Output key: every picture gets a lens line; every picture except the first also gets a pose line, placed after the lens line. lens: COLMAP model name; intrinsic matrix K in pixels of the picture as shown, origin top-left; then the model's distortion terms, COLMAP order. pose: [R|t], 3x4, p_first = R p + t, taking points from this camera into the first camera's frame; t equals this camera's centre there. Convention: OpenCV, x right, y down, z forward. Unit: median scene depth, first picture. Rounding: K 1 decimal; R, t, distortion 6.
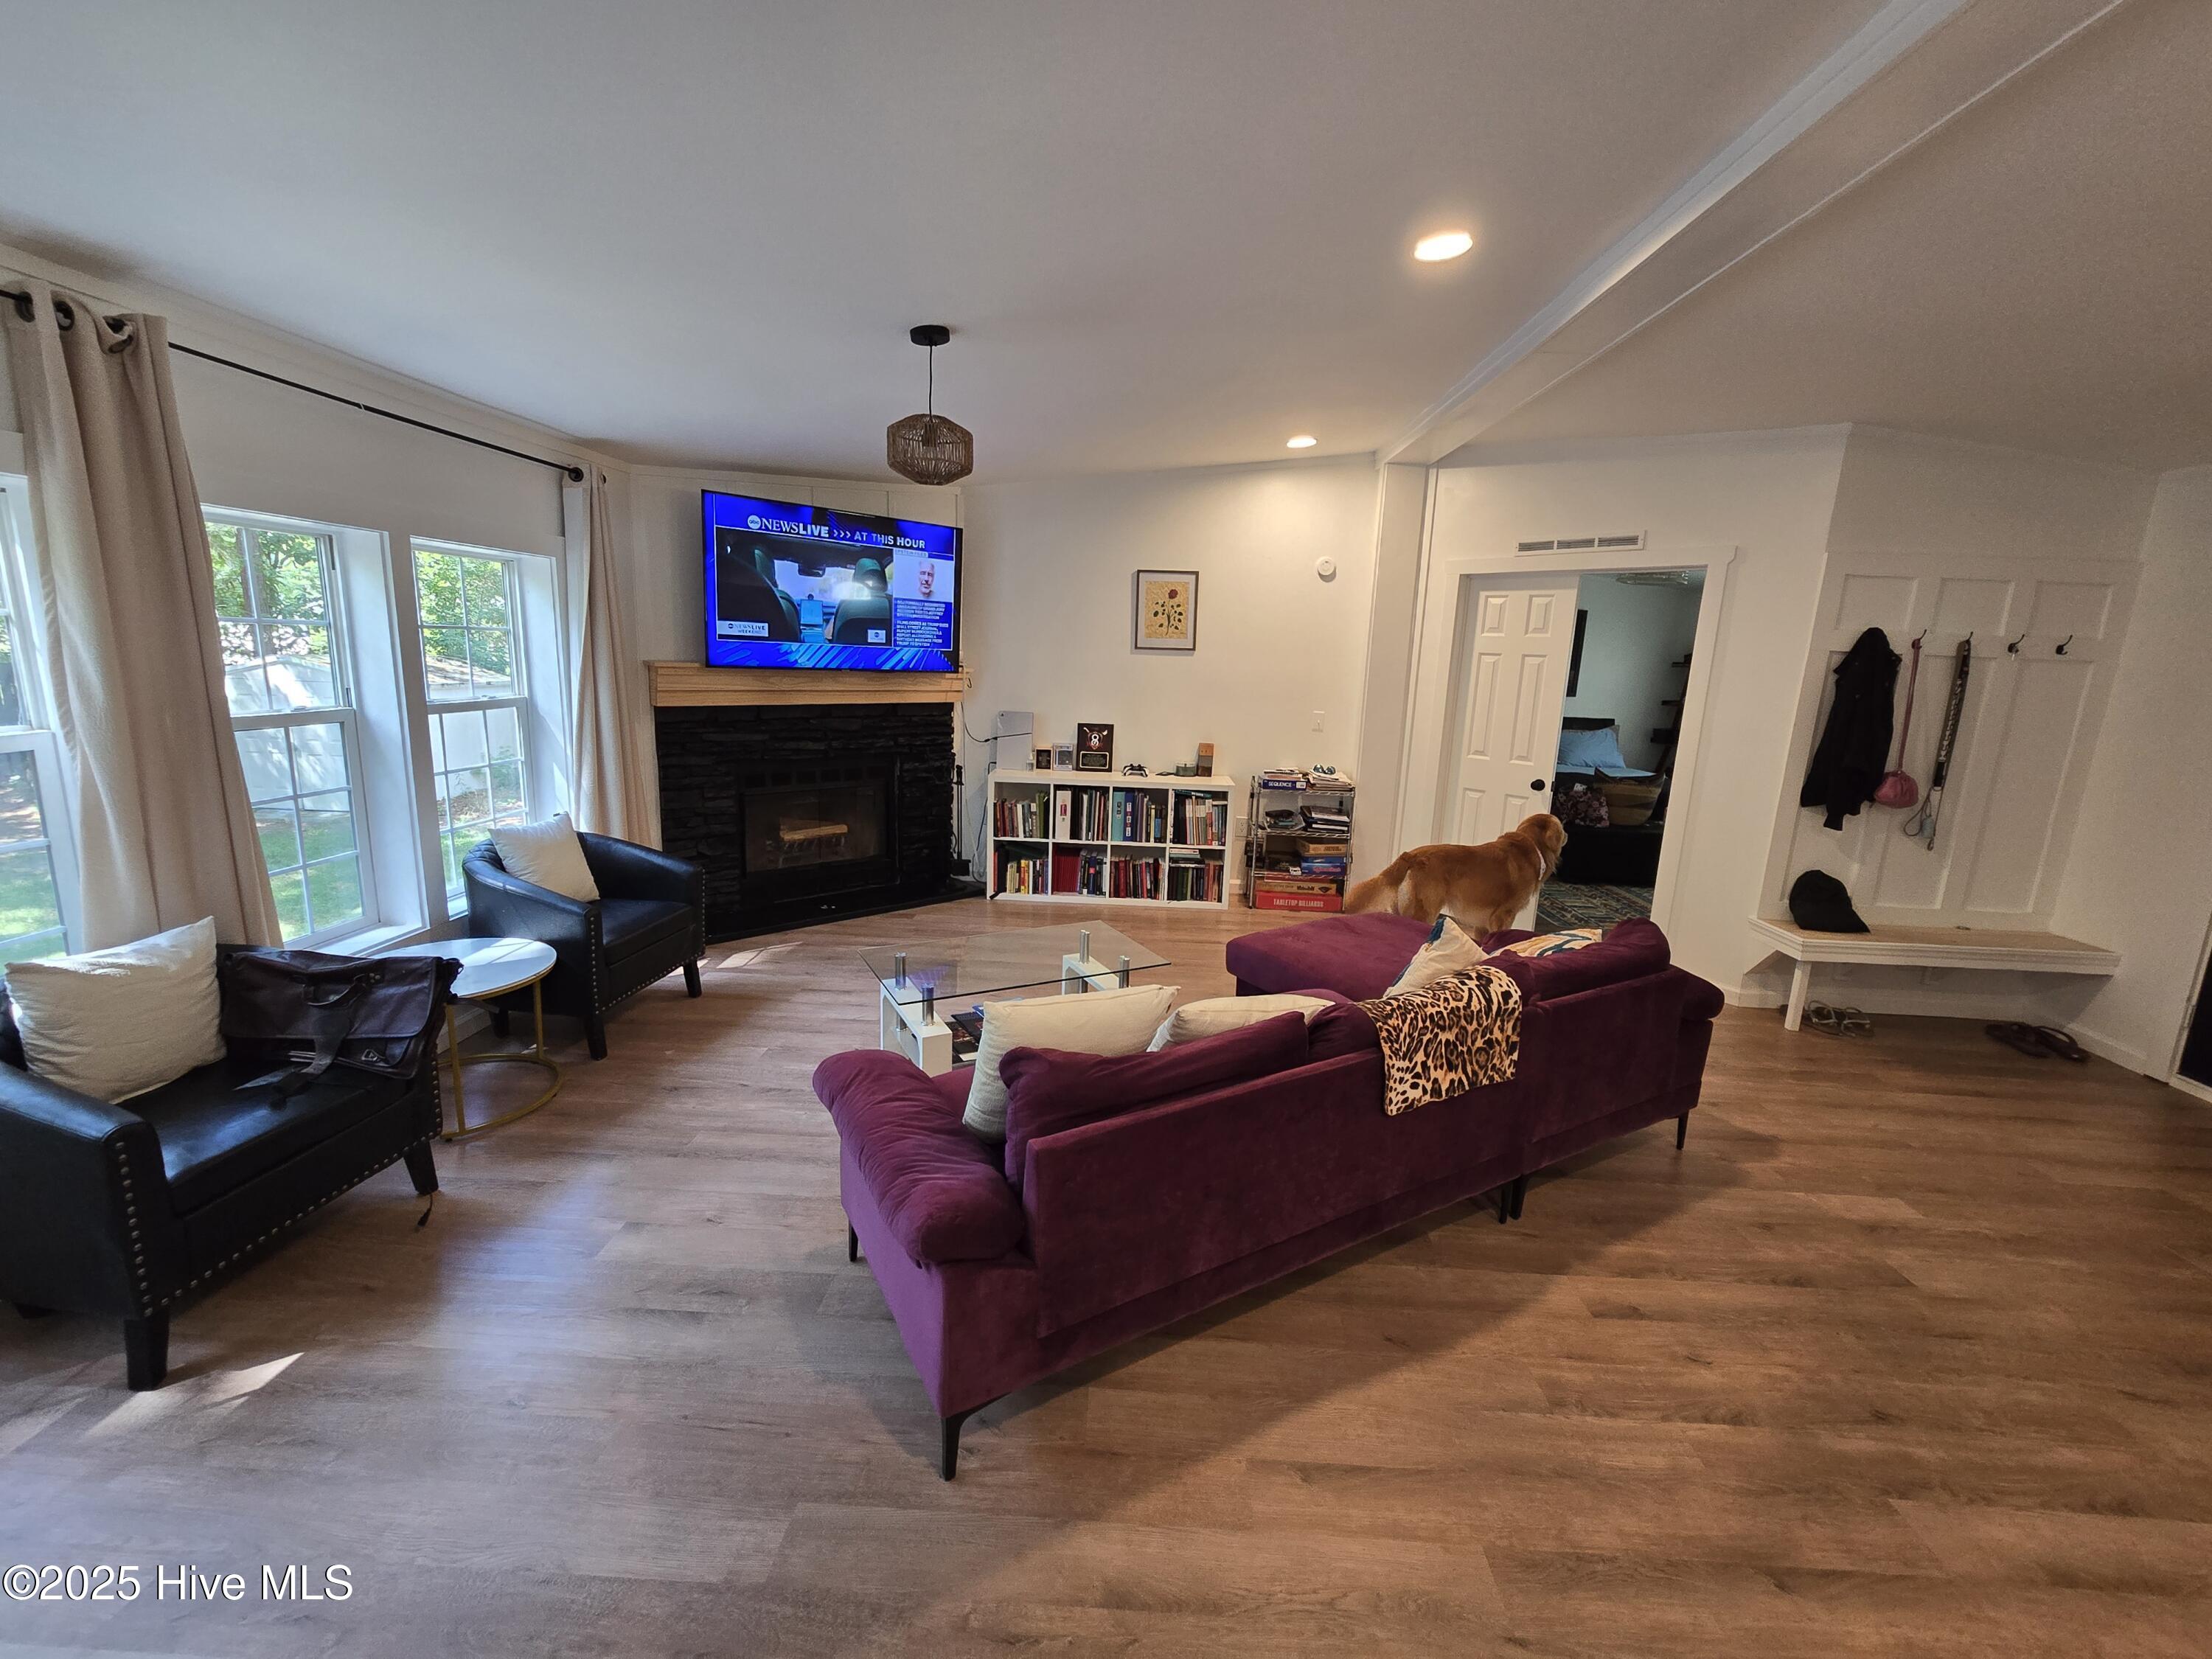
lens RADIAL K [[905.6, 0, 1120.3], [0, 905.6, 823.0], [0, 0, 1]] dist [0.000812, -0.000007]
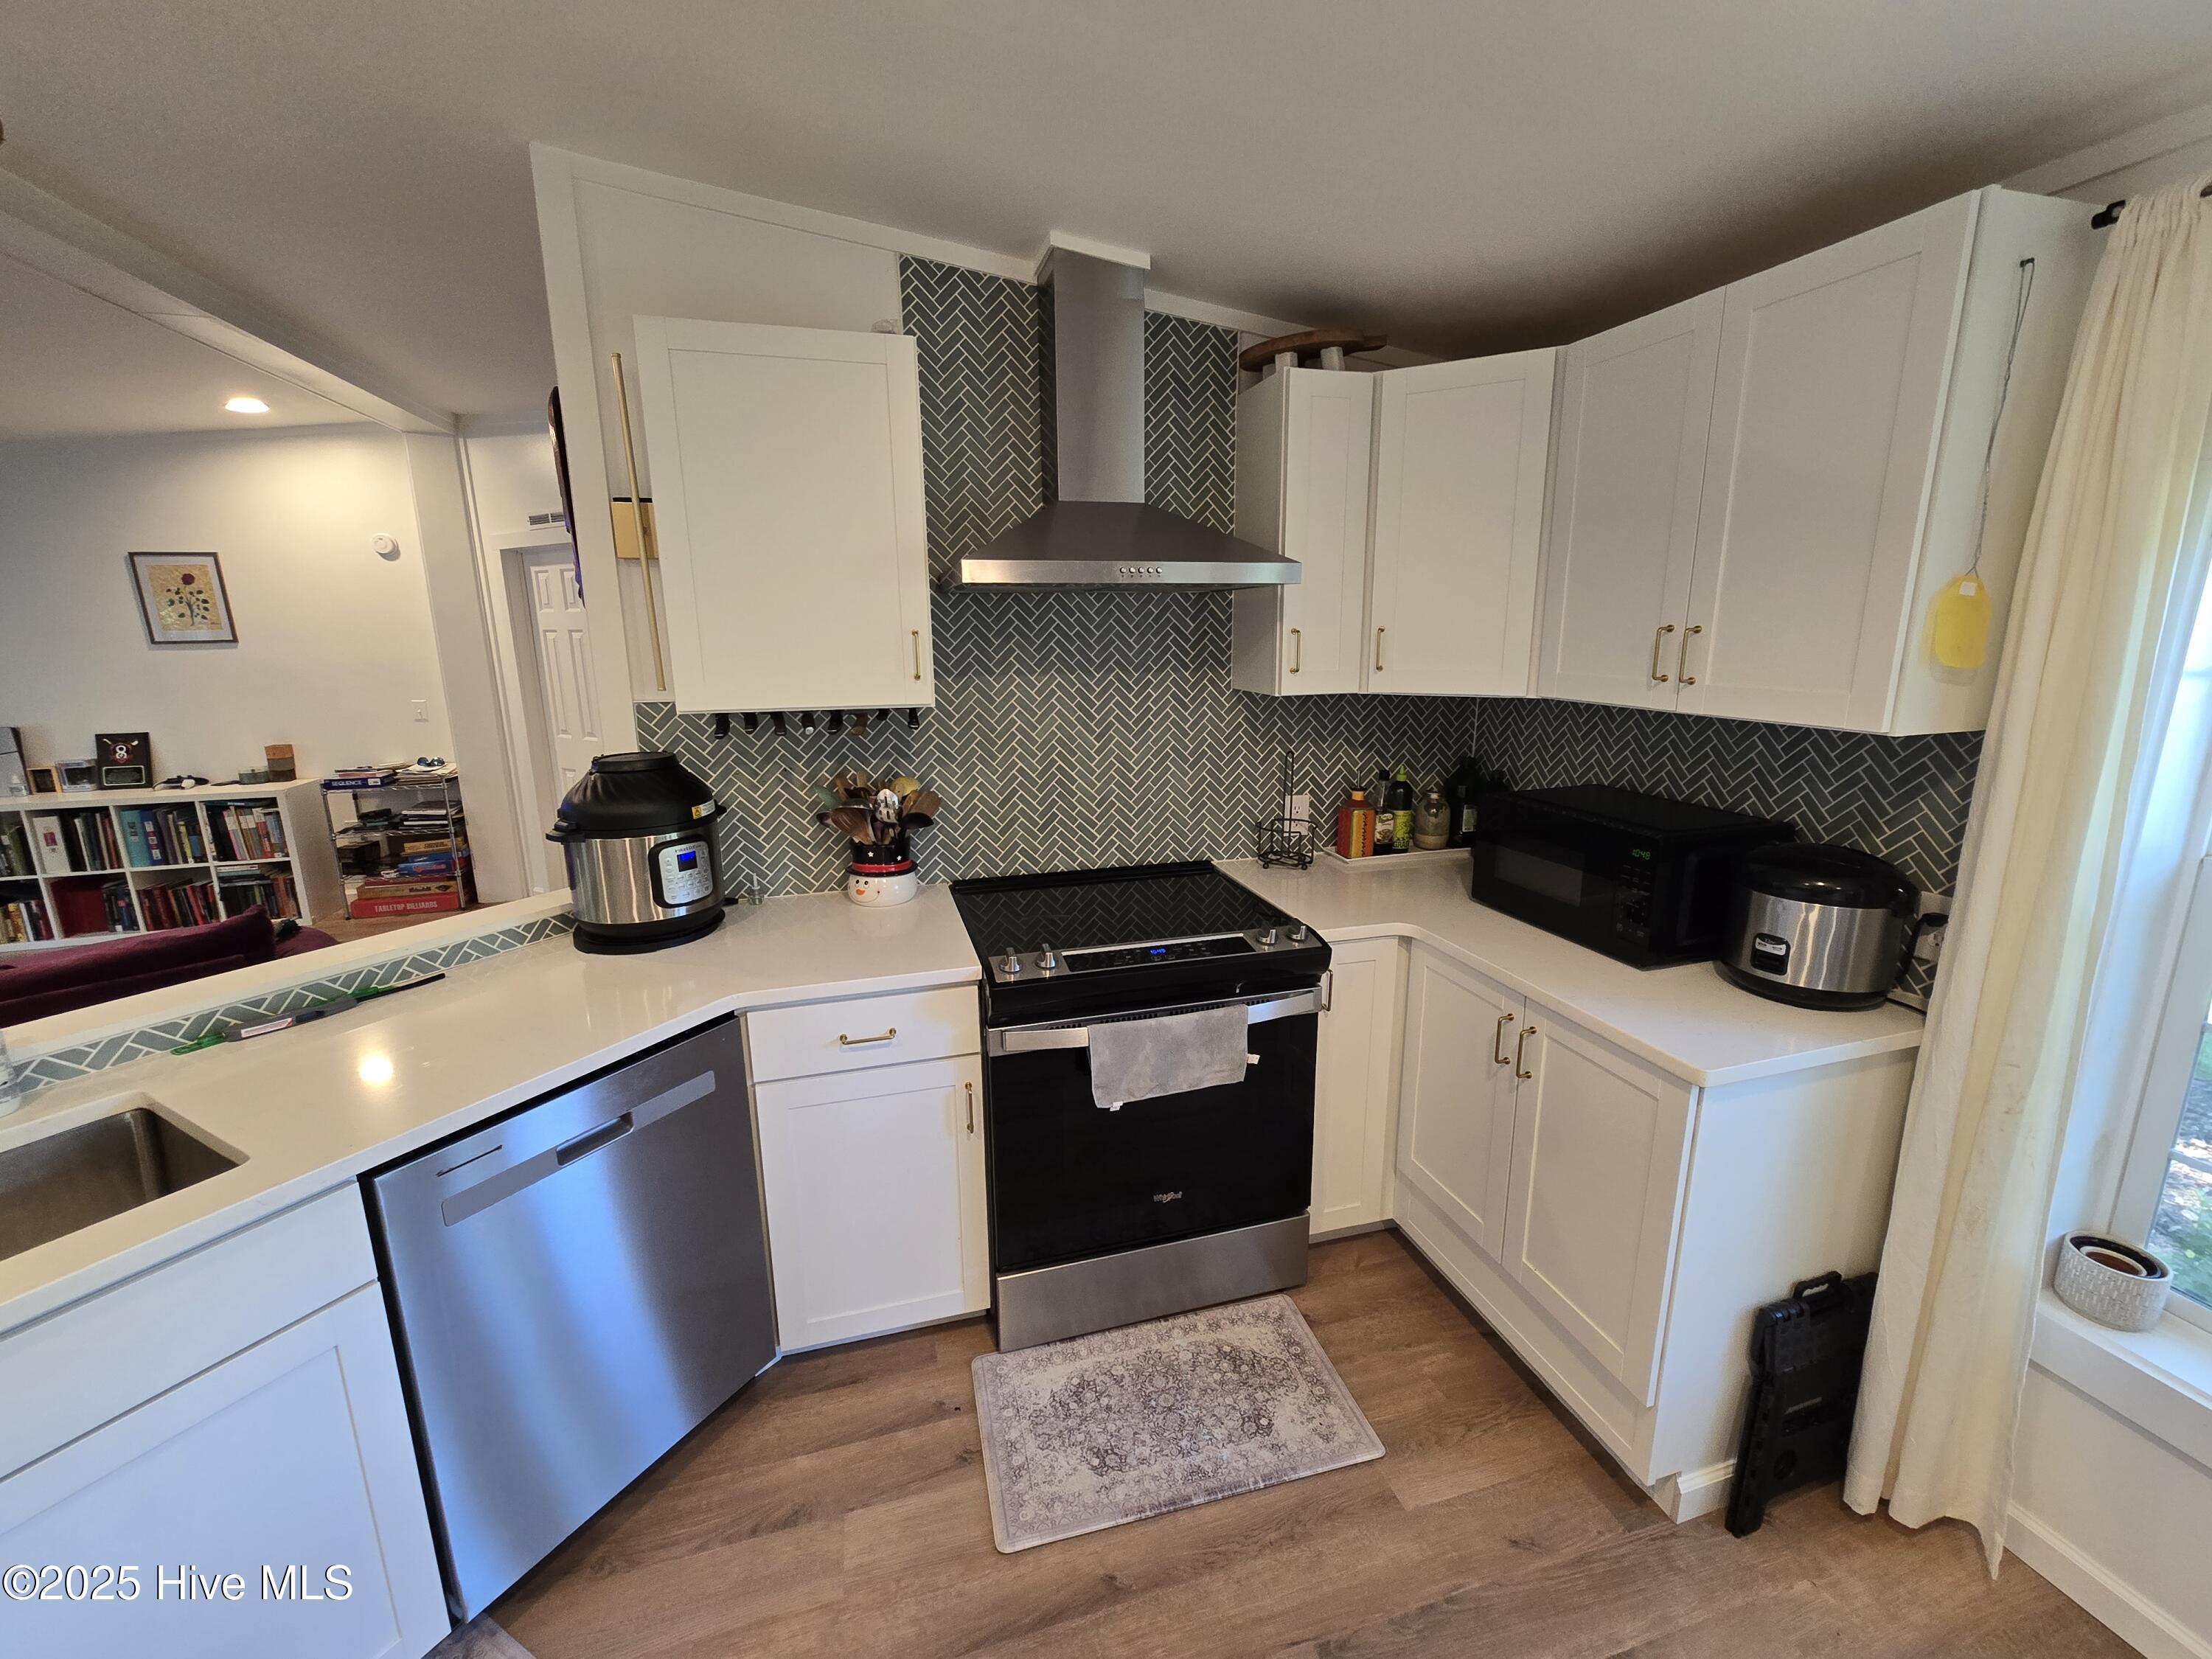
lens RADIAL K [[904.5, 0, 1117.0], [0, 904.5, 824.1], [0, 0, 1]] dist [-0.000463, -0.000542]
pose [[0.945360, -0.115668, 0.304820, 0.620791], [0.106573, 0.993223, 0.046369, 0.038971], [-0.308118, -0.011350, 0.951280, -0.114842]]
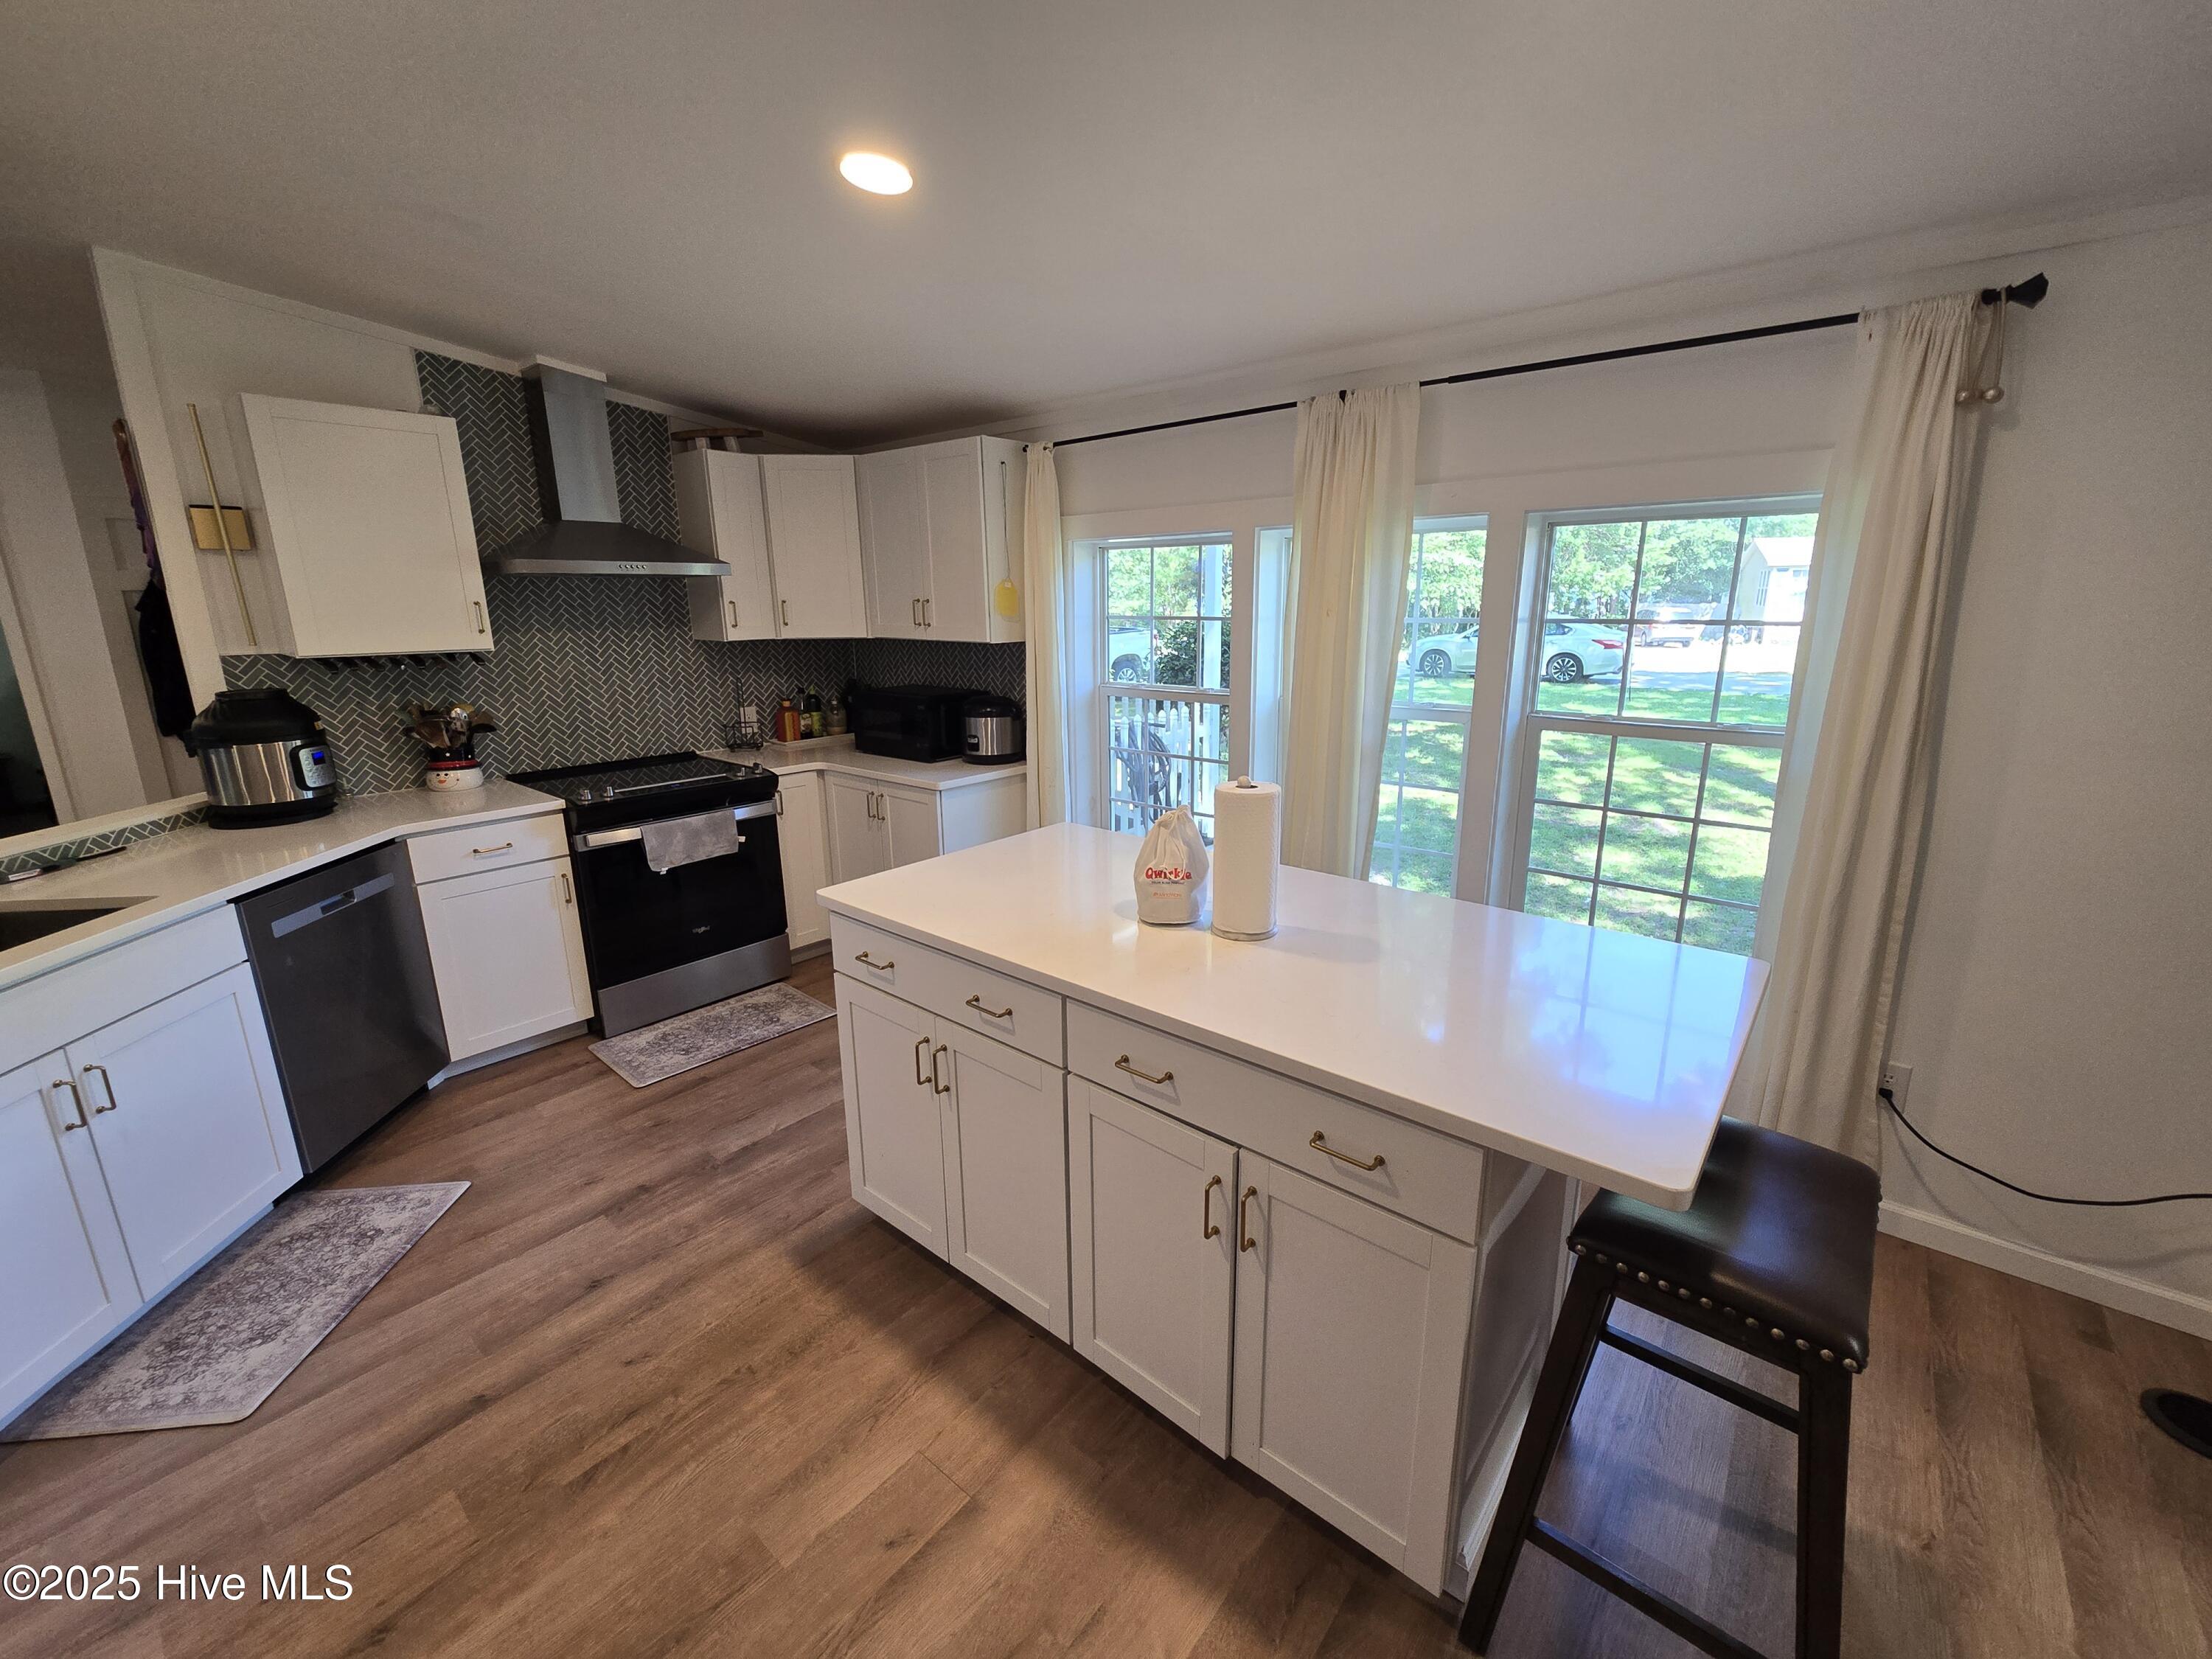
lens RADIAL K [[905.6, 0, 1120.3], [0, 905.6, 823.0], [0, 0, 1]] dist [0.000812, -0.000007]
pose [[0.604977, -0.235104, 0.760743, 0.441503], [0.182033, 0.970950, 0.155307, 0.091125], [-0.775156, 0.044523, 0.630199, -0.414934]]
